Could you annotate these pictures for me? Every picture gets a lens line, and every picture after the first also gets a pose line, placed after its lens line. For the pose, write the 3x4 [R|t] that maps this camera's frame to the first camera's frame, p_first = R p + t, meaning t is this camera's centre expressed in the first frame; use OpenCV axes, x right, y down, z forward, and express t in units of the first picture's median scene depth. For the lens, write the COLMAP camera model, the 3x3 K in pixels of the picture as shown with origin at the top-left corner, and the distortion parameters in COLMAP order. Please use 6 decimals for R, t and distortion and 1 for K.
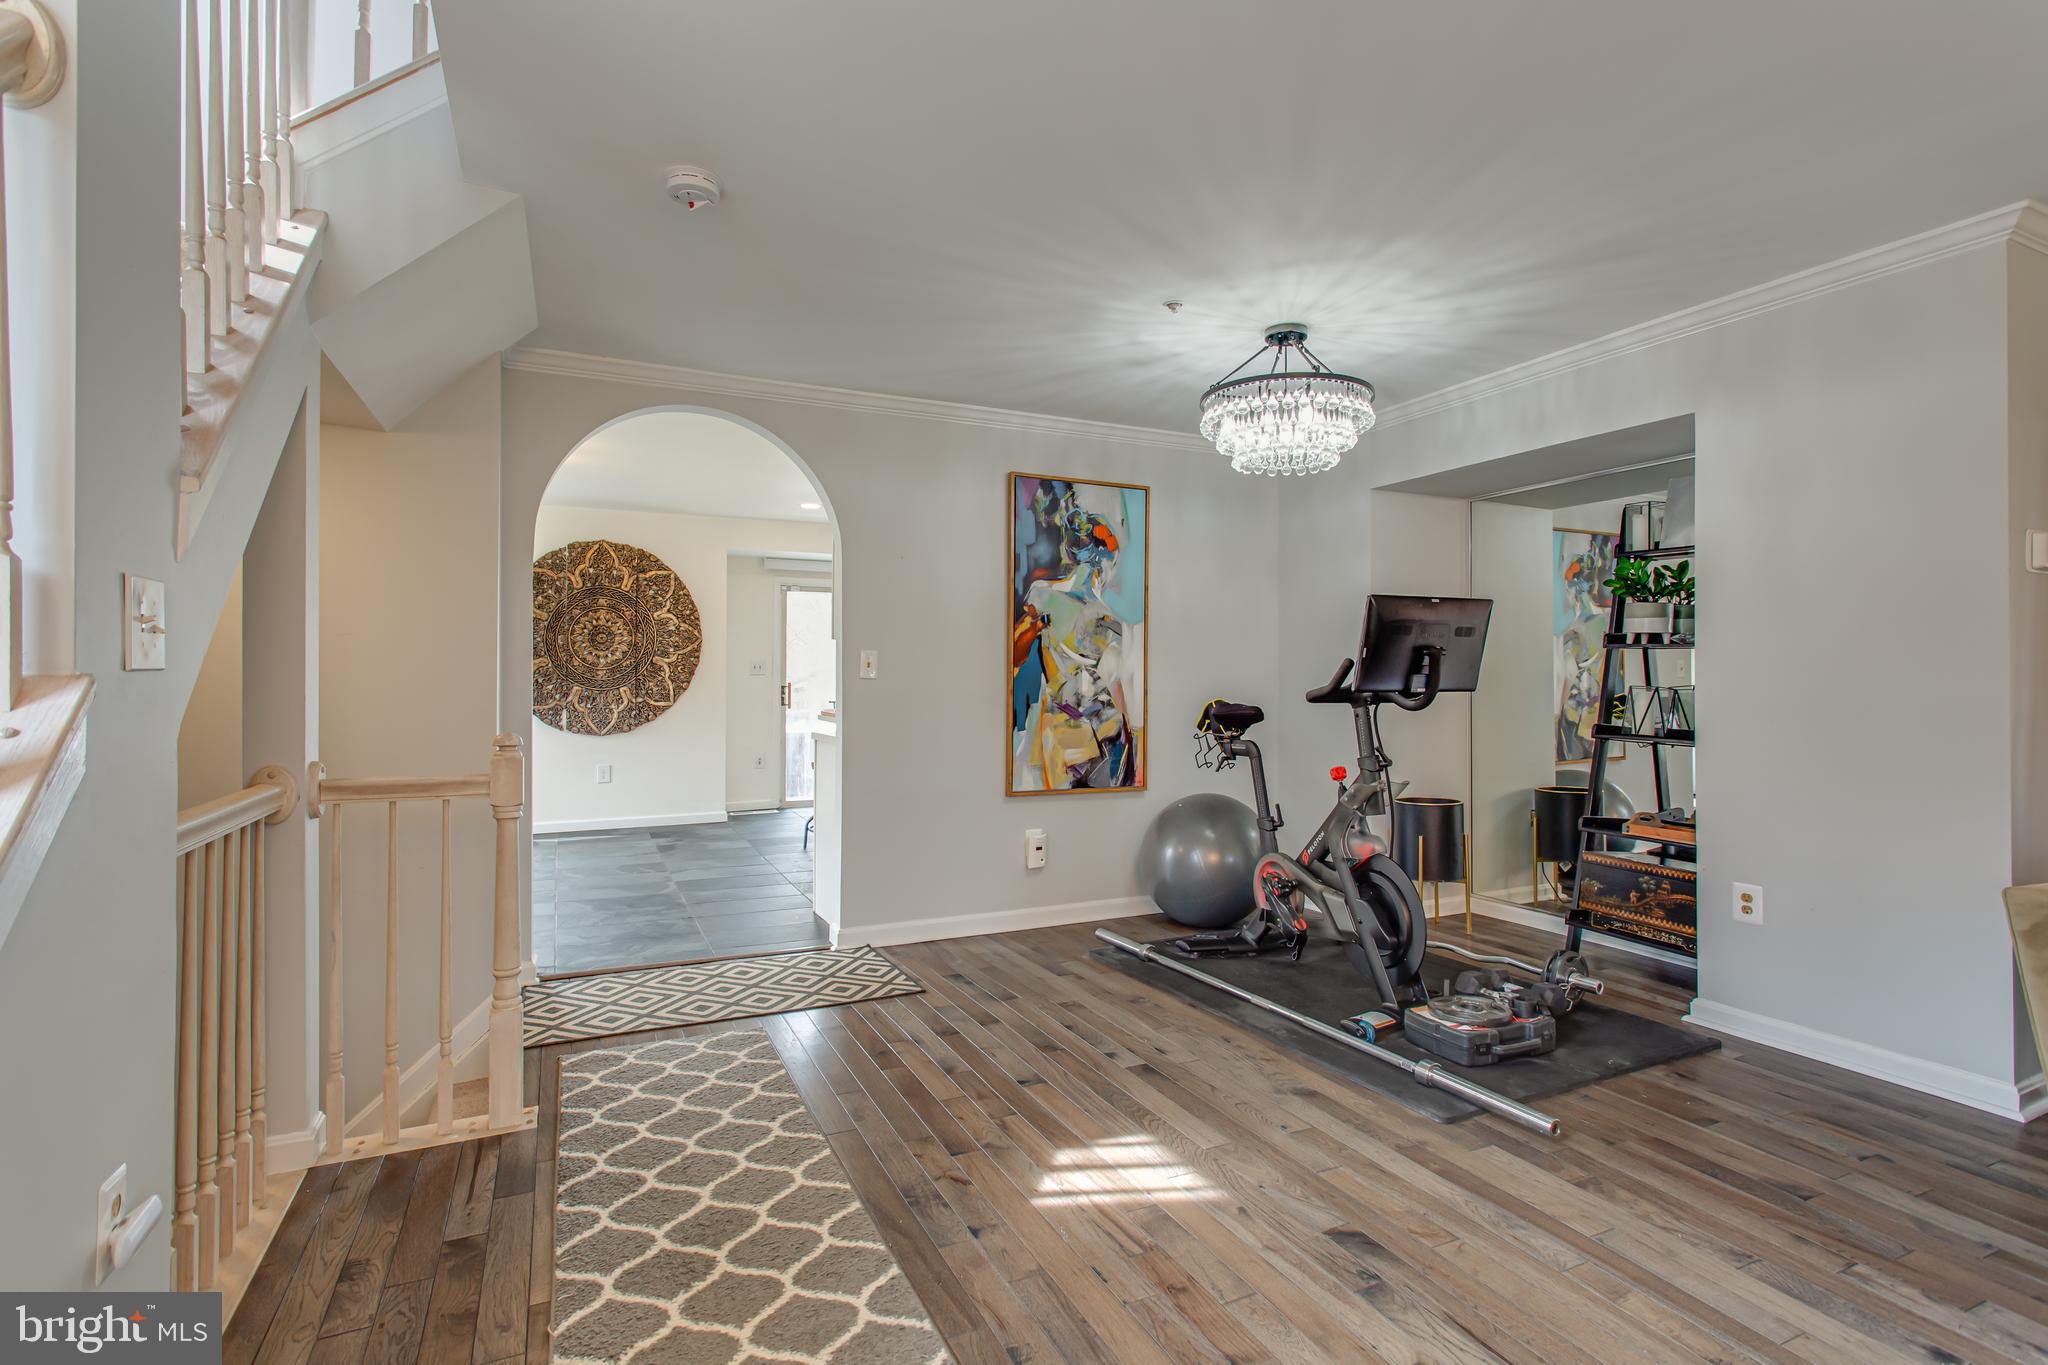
lens RADIAL K [[982.6, 0, 1025.9], [0, 982.6, 675.2], [0, 0, 1]] dist [-0.010039, 0.000279]
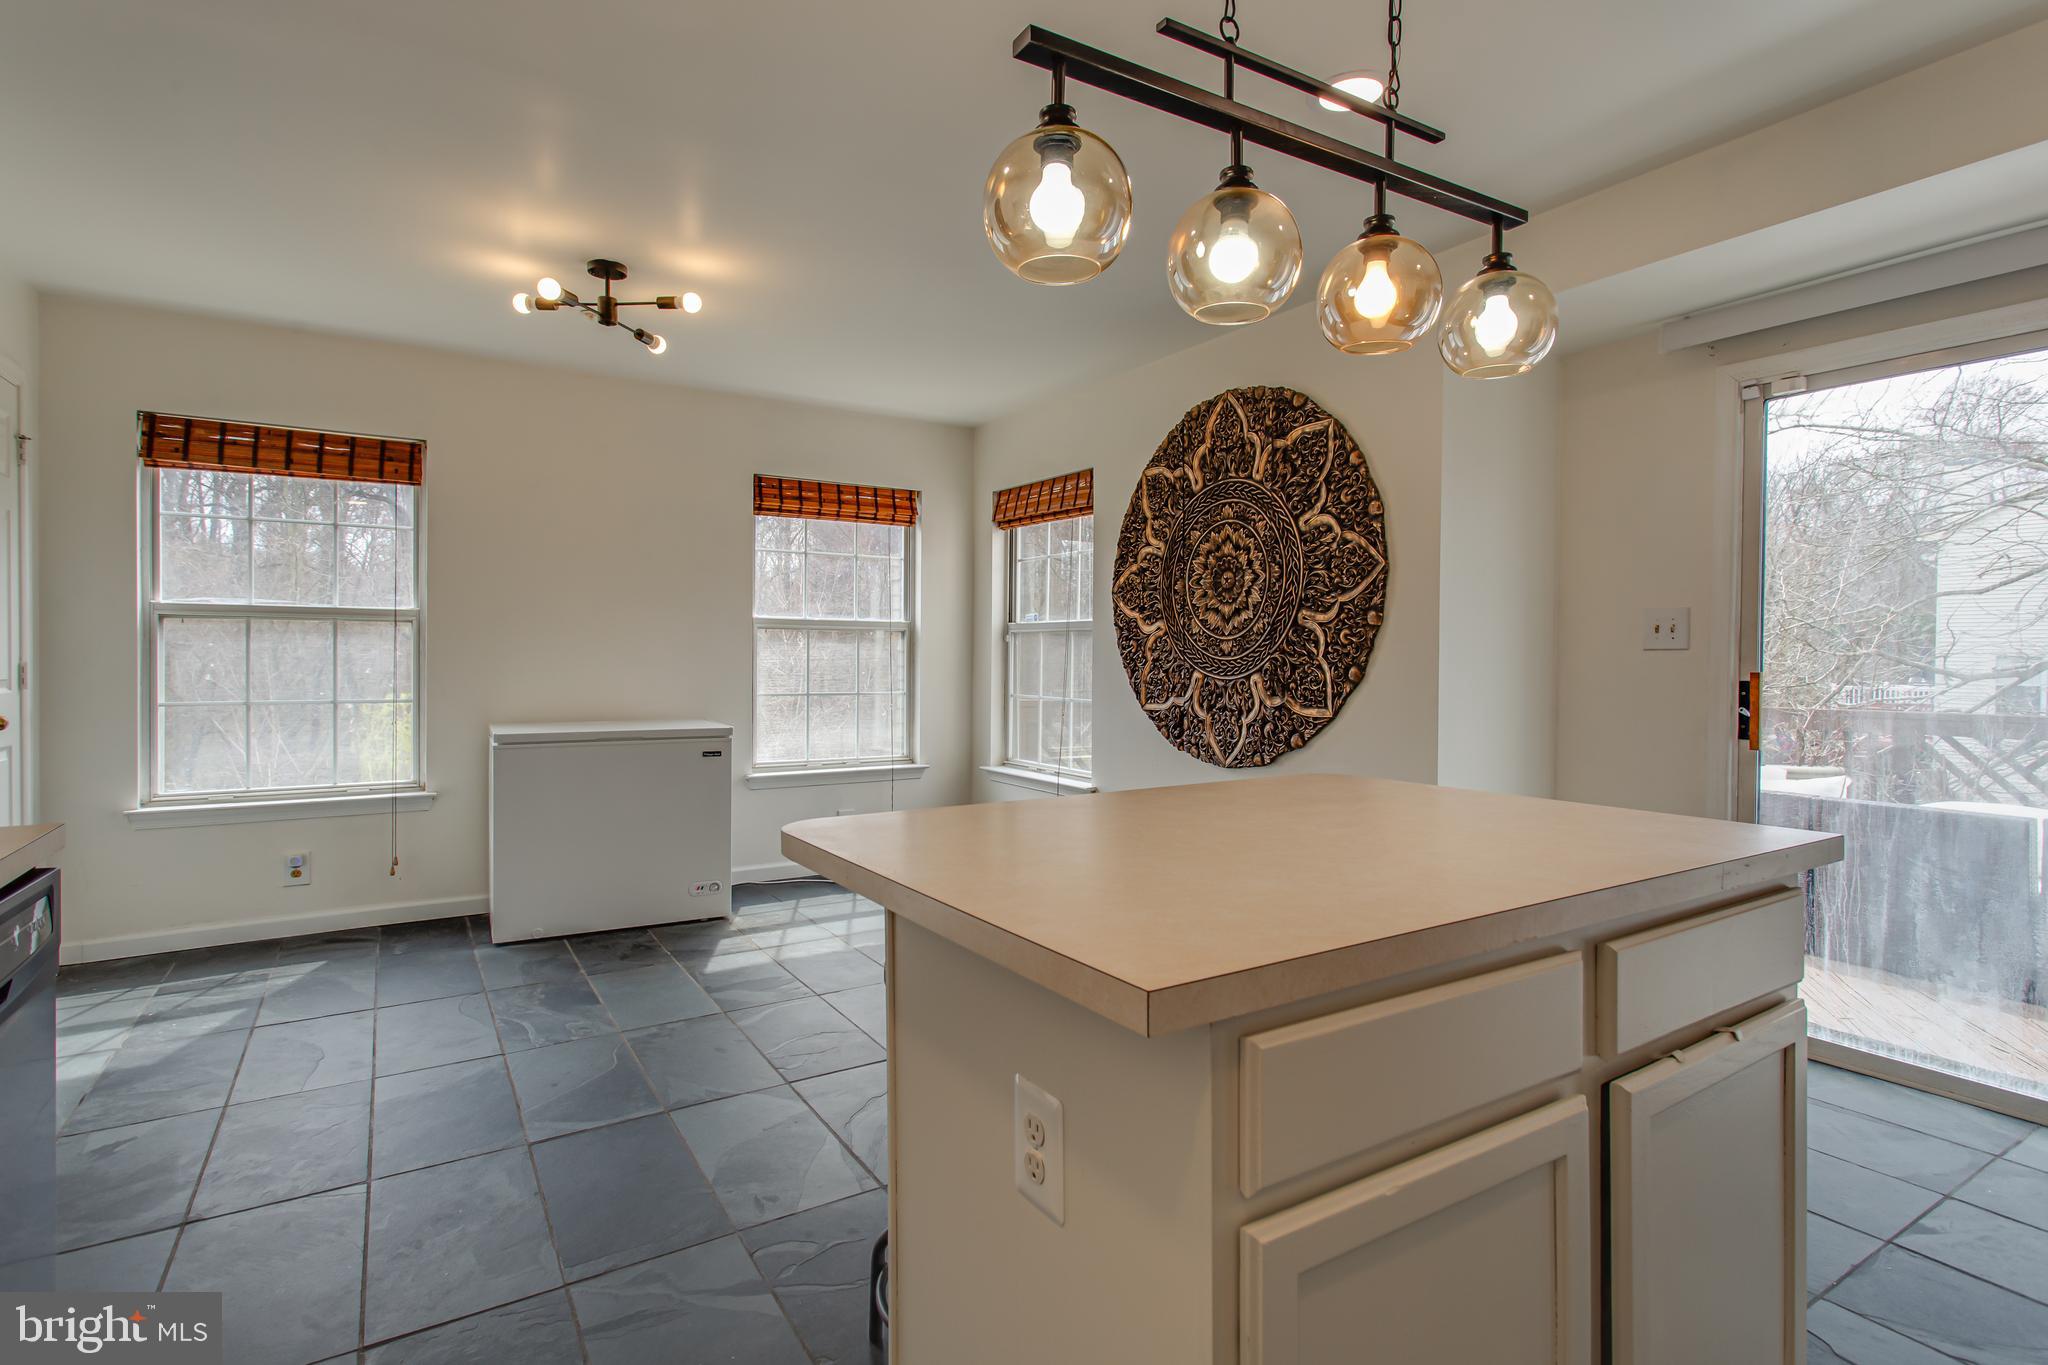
lens RADIAL K [[981.2, 0, 1049.7], [0, 981.2, 669.9], [0, 0, 1]] dist [0.002427, 0.000993]
pose [[0.148976, 0.010486, -0.988785, 0.108762], [-0.007887, 0.999925, 0.009416, 0.009146], [0.988809, 0.006396, 0.149047, 1.345888]]
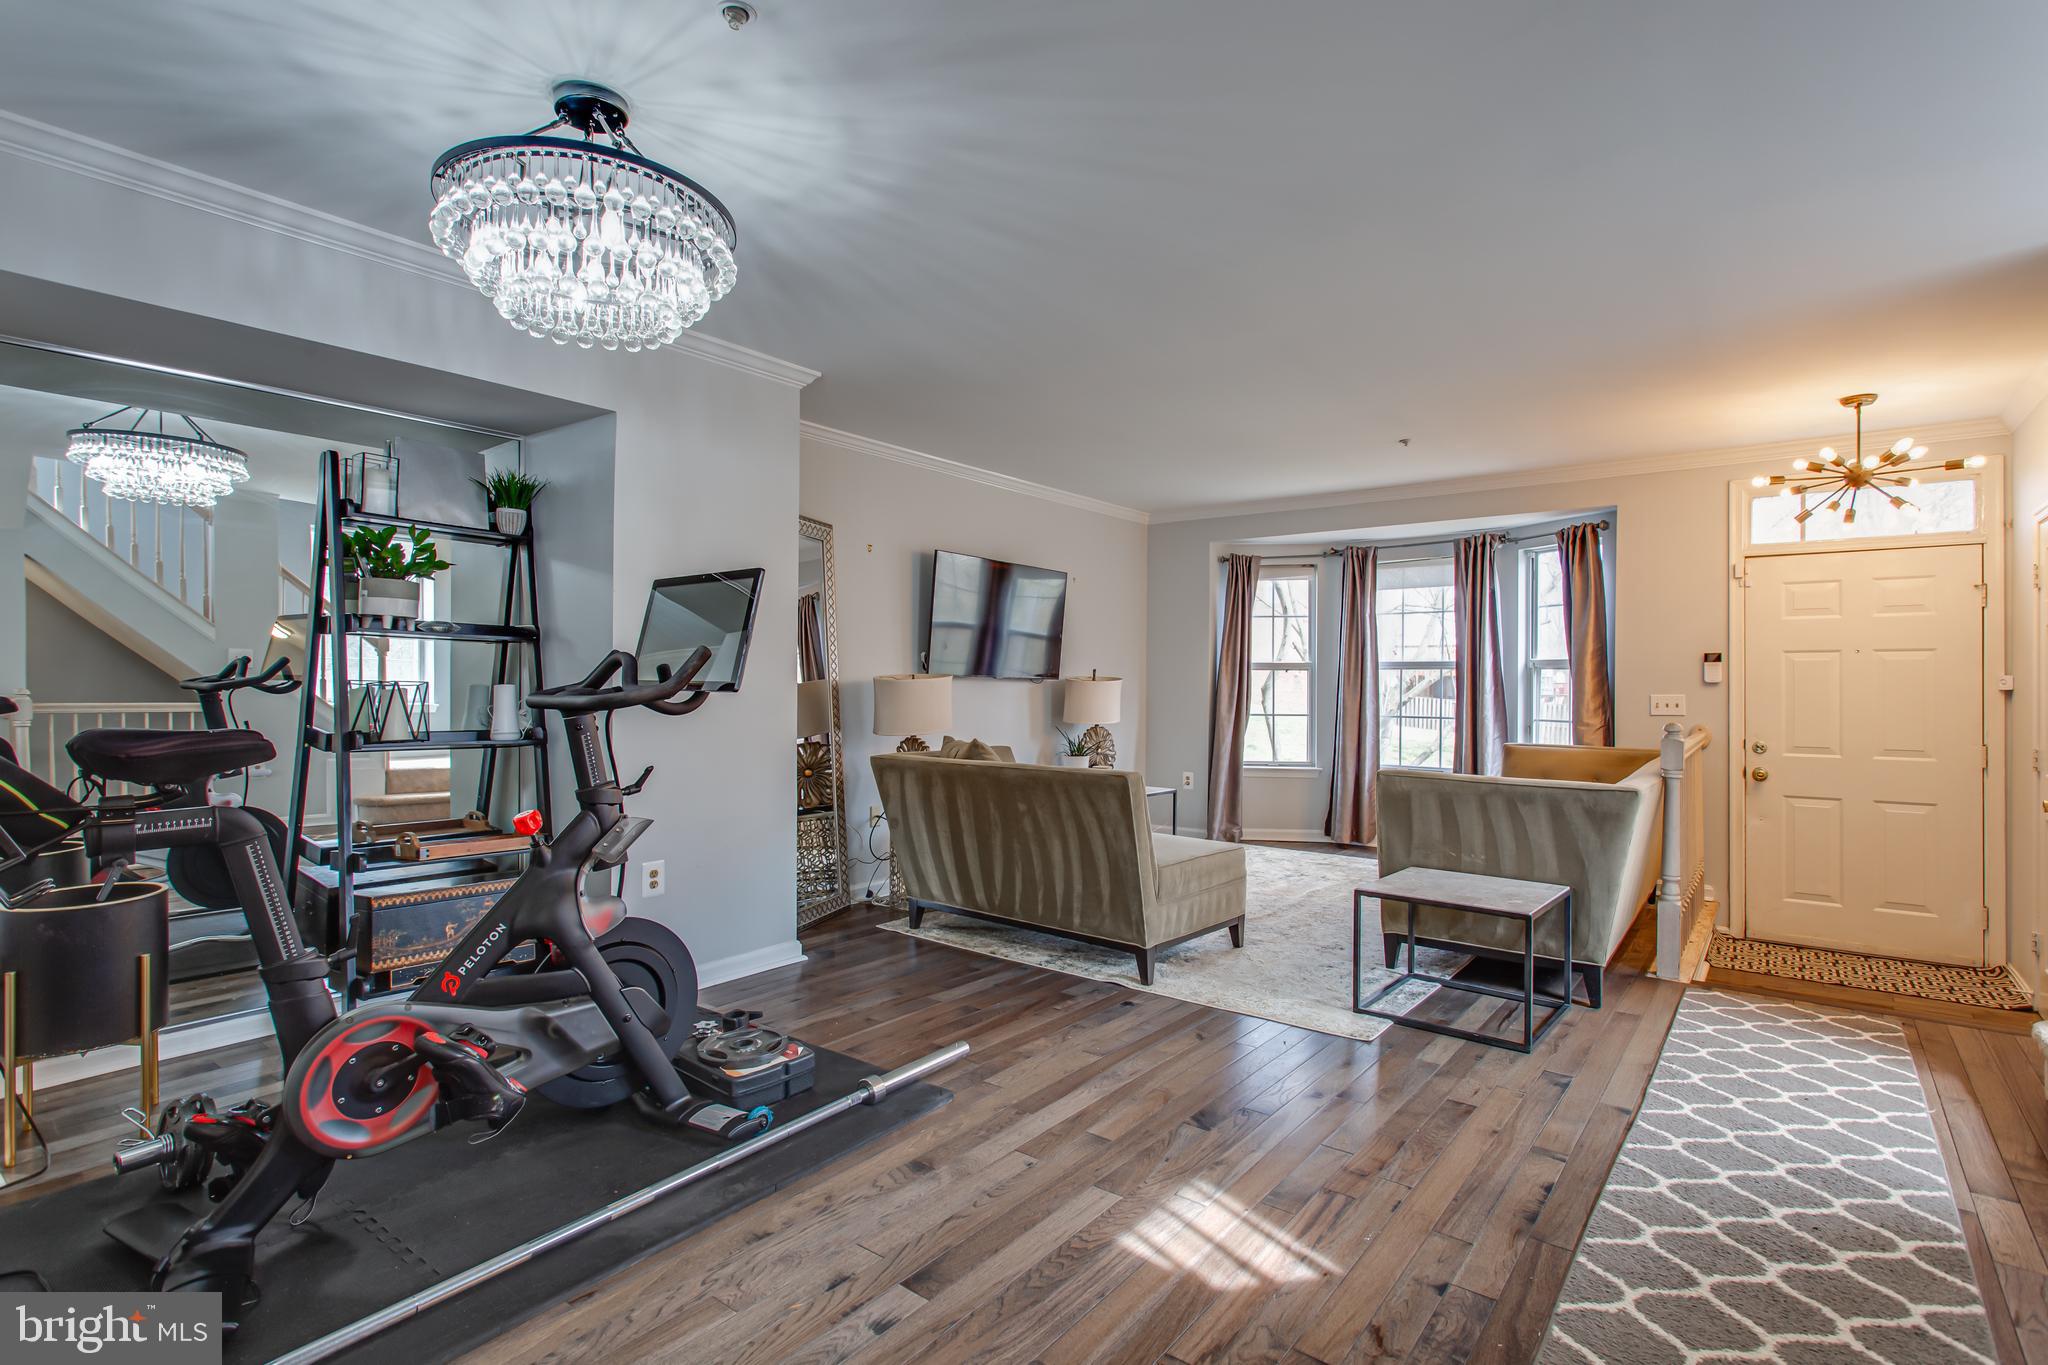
lens RADIAL K [[981.2, 0, 1049.7], [0, 981.2, 669.9], [0, 0, 1]] dist [0.002427, 0.000993]
pose [[-0.455603, 0.004794, 0.890170, -0.309184], [-0.012291, 0.999856, -0.011675, 0.004820], [-0.890098, -0.016260, -0.455478, 0.771645]]
